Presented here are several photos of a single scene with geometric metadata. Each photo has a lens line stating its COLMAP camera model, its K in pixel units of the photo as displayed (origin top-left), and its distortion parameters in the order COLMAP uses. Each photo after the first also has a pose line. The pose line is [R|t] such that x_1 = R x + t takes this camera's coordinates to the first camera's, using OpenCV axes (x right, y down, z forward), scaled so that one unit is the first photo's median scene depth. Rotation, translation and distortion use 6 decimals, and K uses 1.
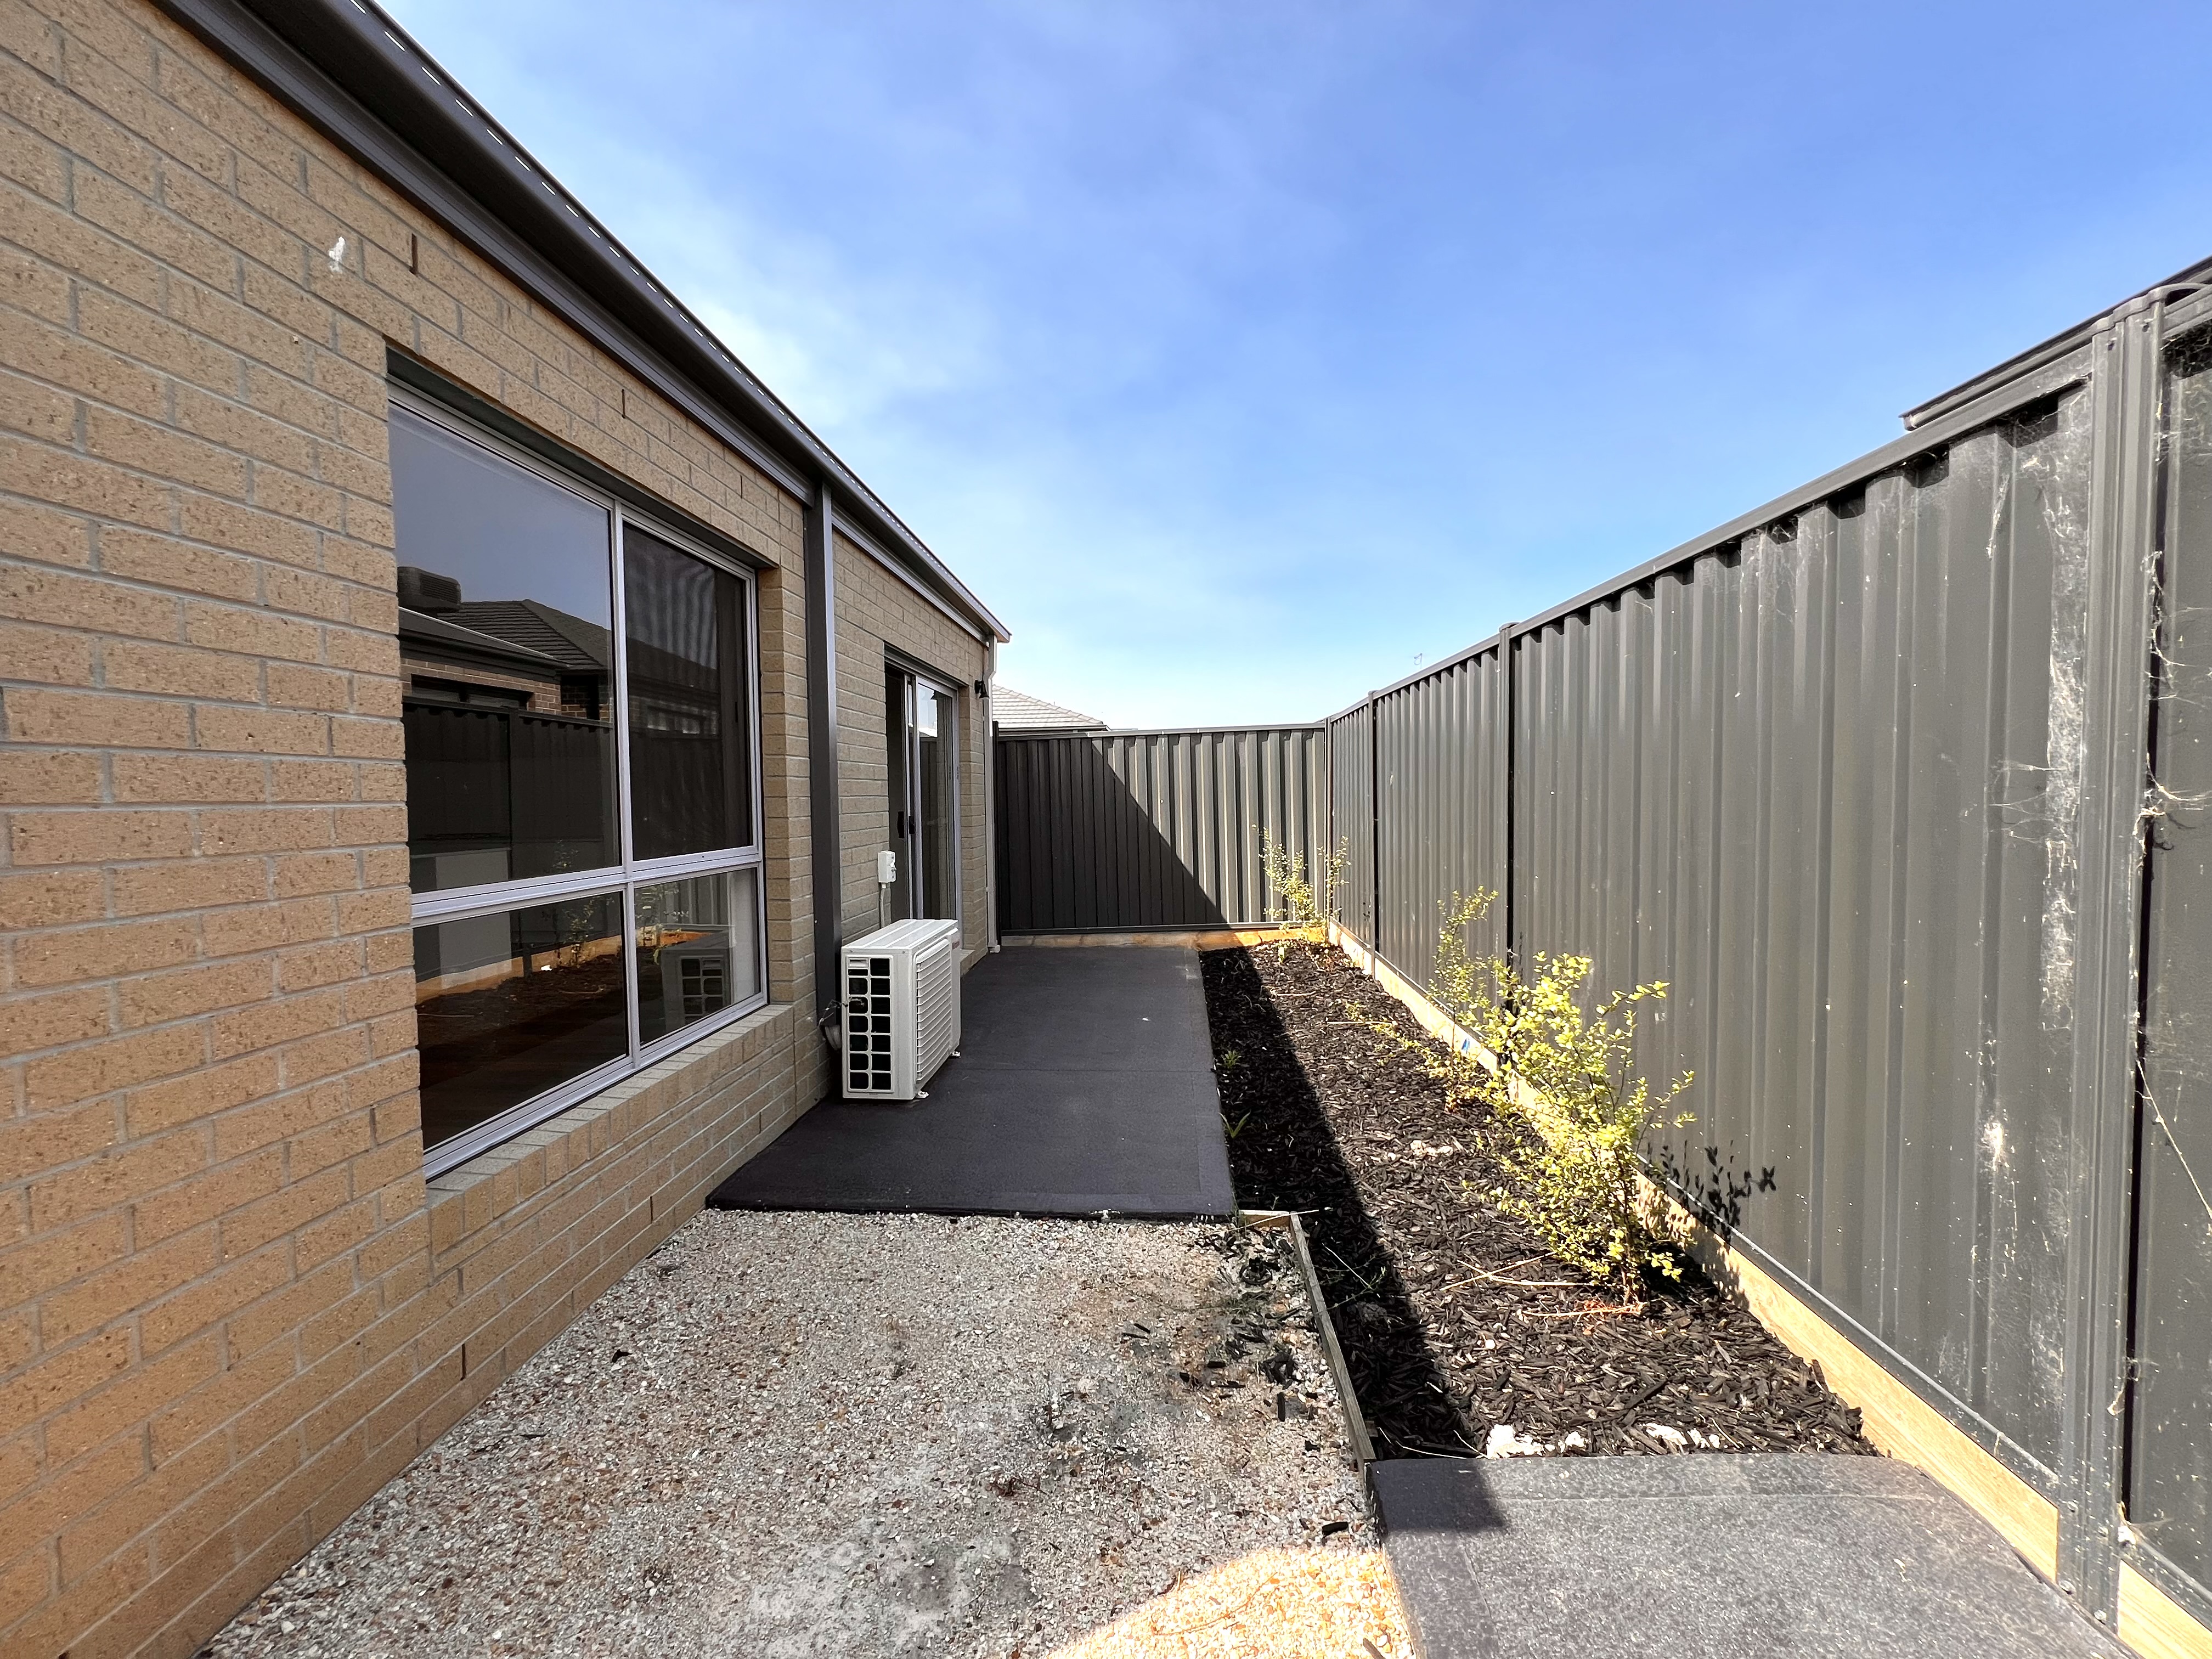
lens RADIAL K [[887.9, 0, 1106.7], [0, 887.9, 833.3], [0, 0, 1]] dist [-0.004101, 0.001282]
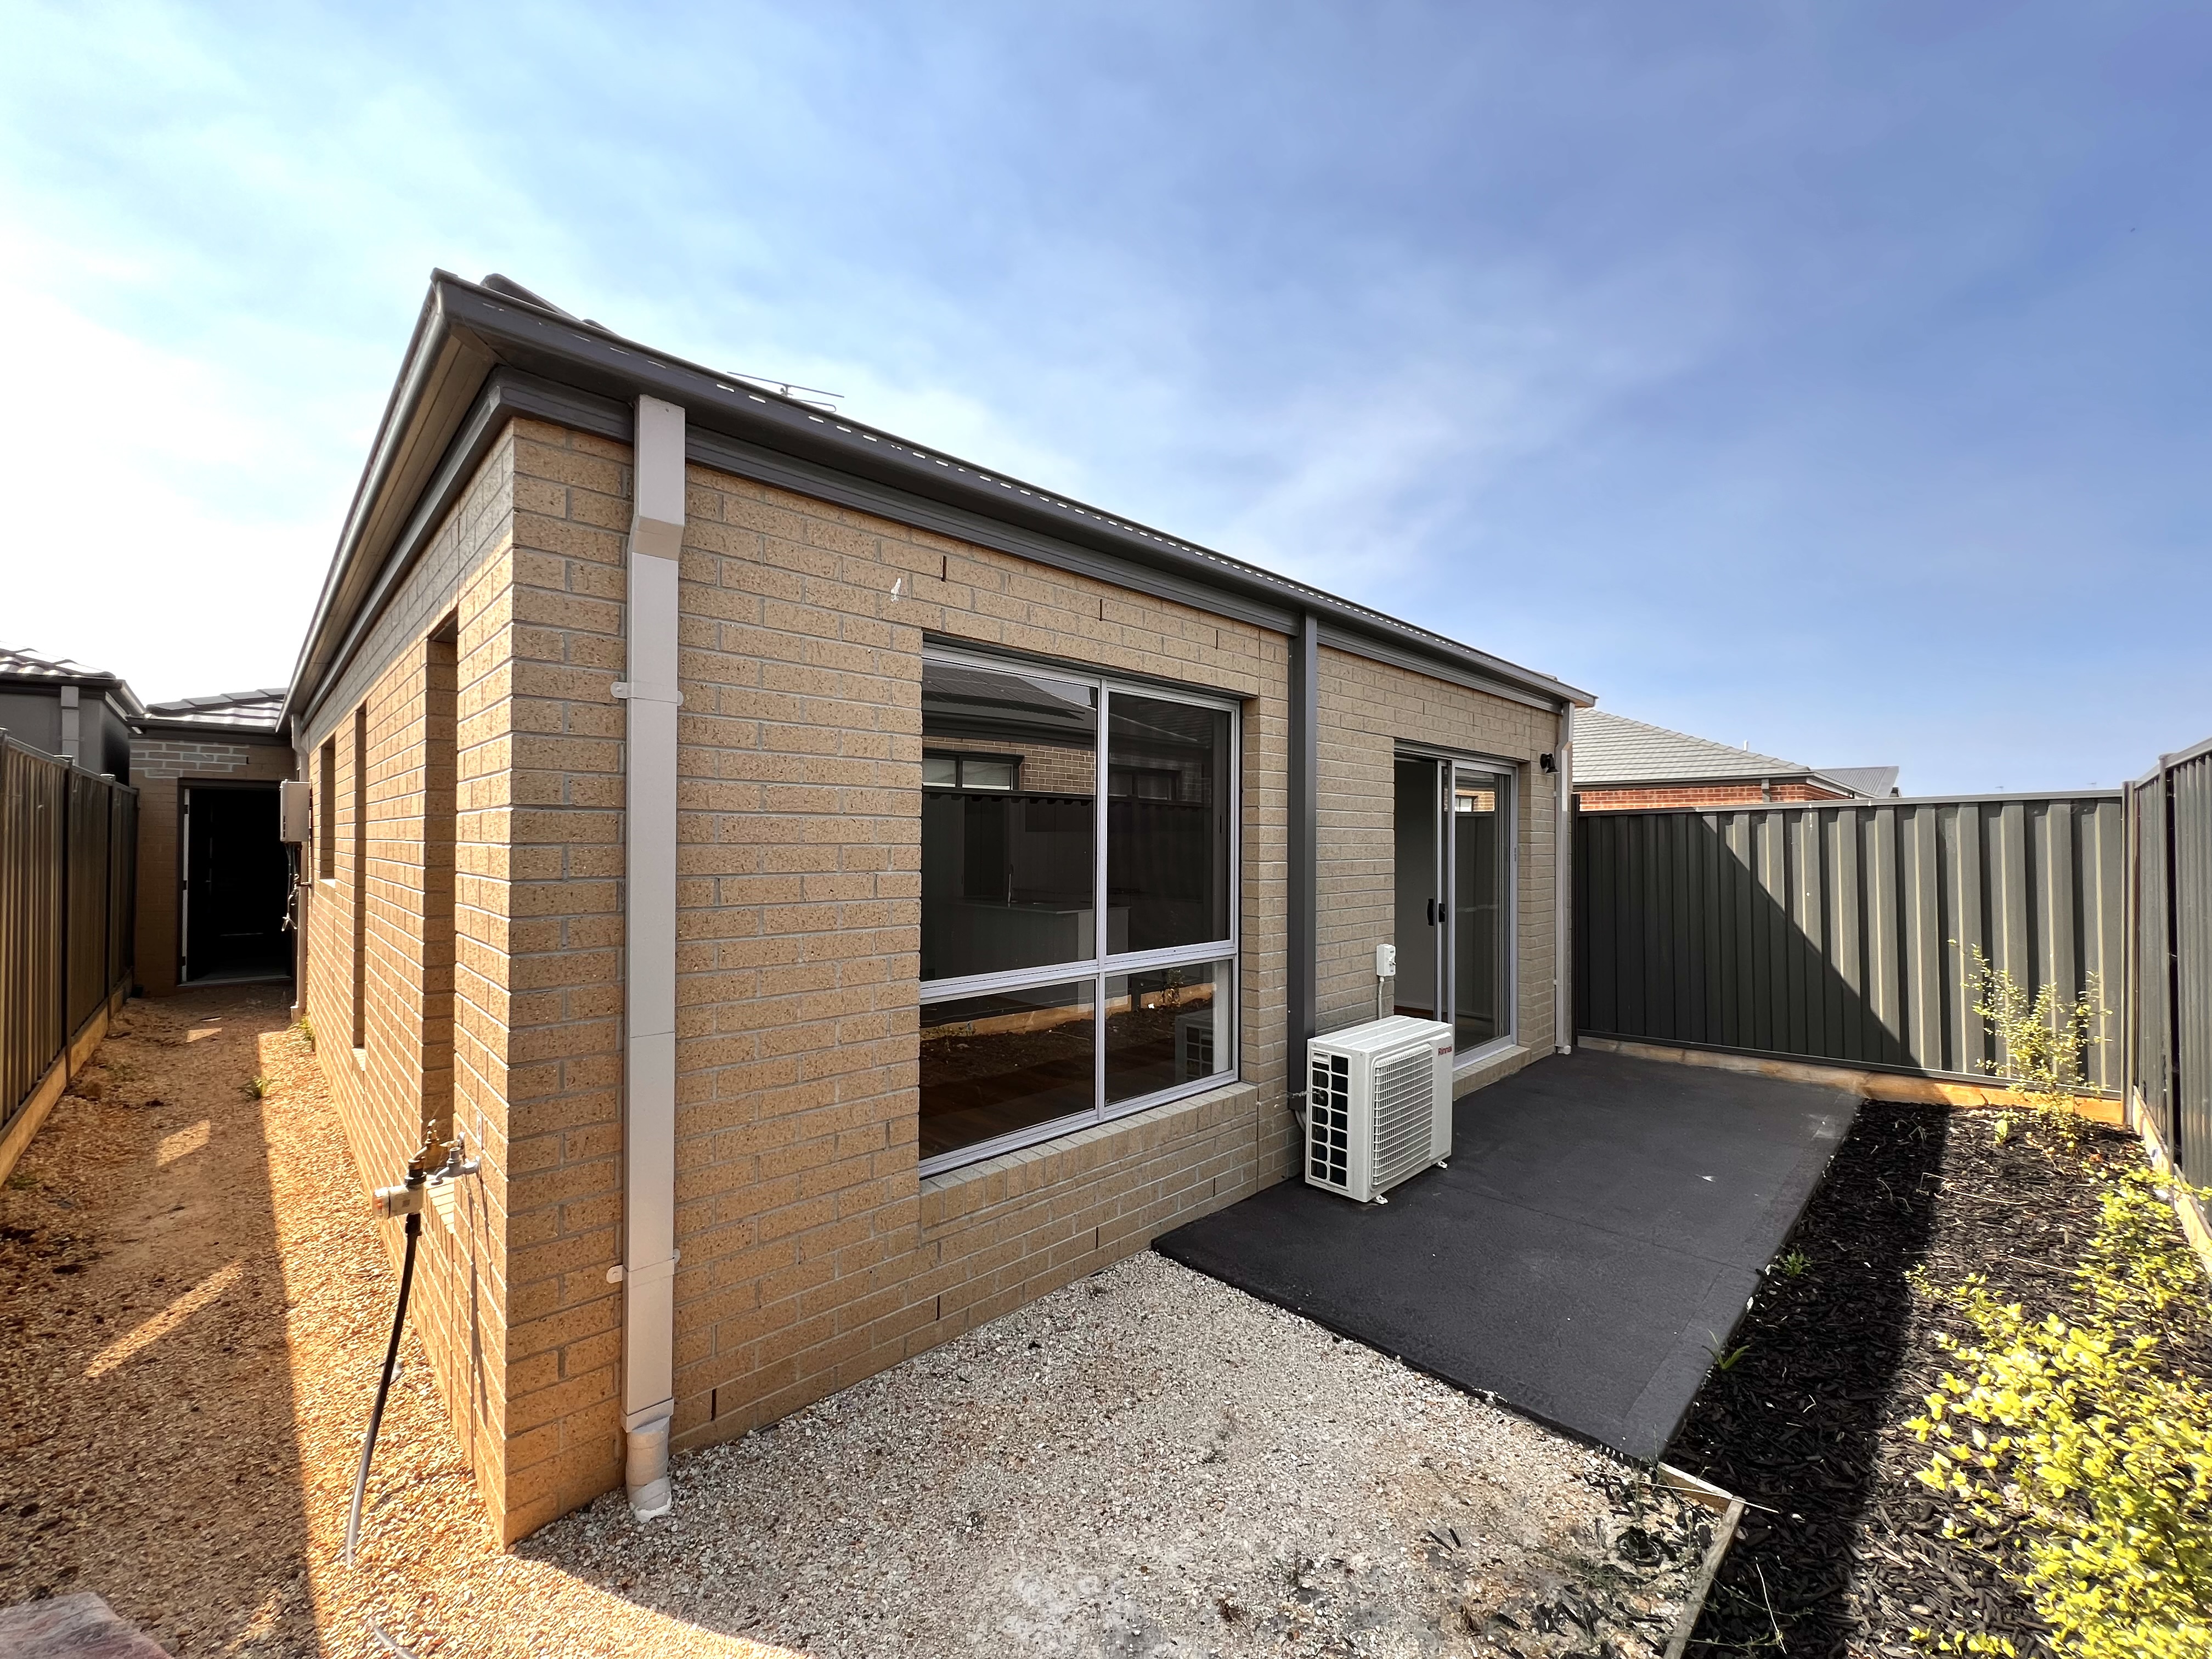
lens RADIAL K [[887.9, 0, 1106.7], [0, 887.9, 833.3], [0, 0, 1]] dist [-0.004101, 0.001282]
pose [[0.752230, 0.010953, -0.658810, 0.300894], [-0.043308, 0.998522, -0.032848, -0.101409], [0.657476, 0.053240, 0.751592, 0.030859]]
